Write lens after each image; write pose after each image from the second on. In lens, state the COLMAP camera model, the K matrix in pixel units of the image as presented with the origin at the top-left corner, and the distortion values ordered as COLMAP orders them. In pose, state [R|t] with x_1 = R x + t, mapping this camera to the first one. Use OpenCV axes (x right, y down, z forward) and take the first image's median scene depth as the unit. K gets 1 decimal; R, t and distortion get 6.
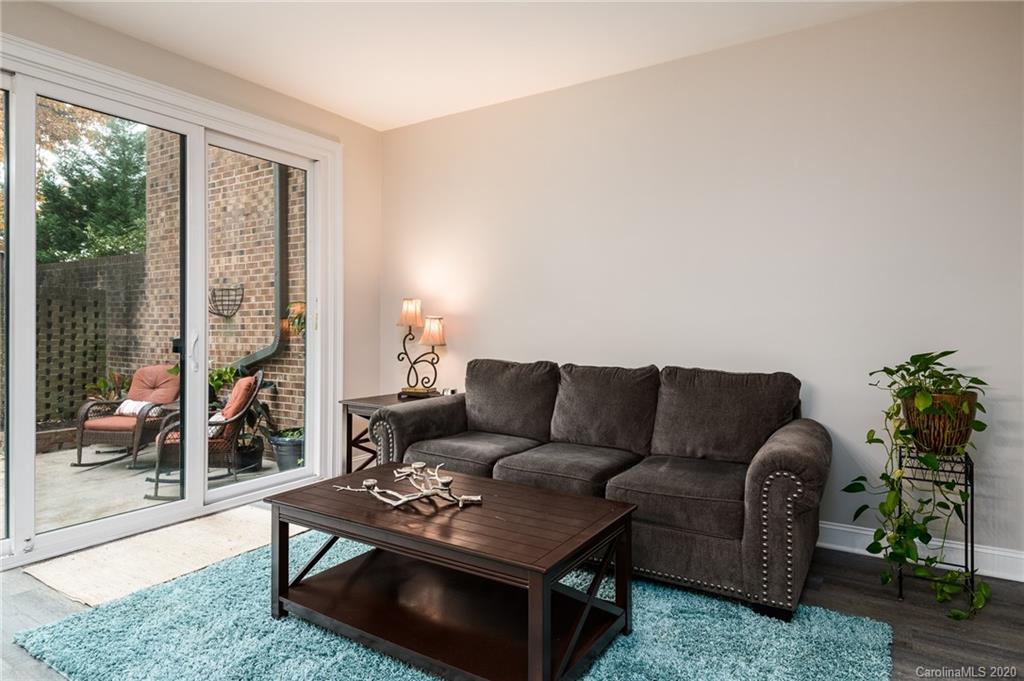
lens RADIAL K [[587.4, 0, 502.6], [0, 587.4, 328.8], [0, 0, 1]] dist [0.022126, -0.015551]
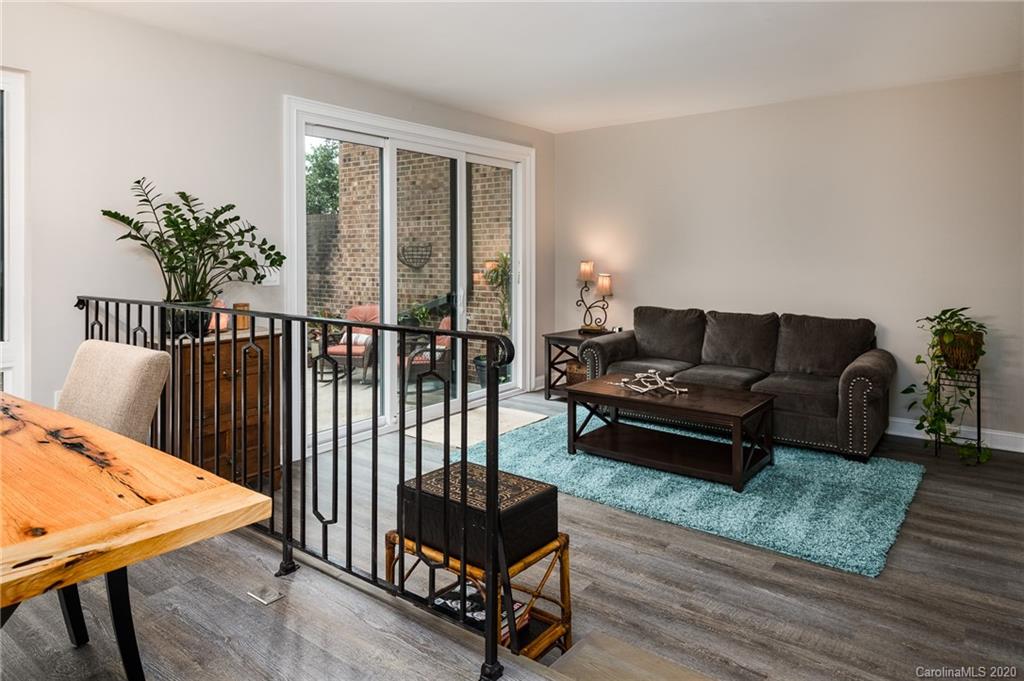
lens RADIAL K [[632.8, 0, 515.9], [0, 632.8, 262.0], [0, 0, 1]] dist [-0.003822, -0.003240]
pose [[0.996942, -0.001007, -0.078137, -0.149691], [0.001575, 0.999973, 0.007219, -0.043315], [0.078128, -0.007320, 0.996916, -0.354166]]
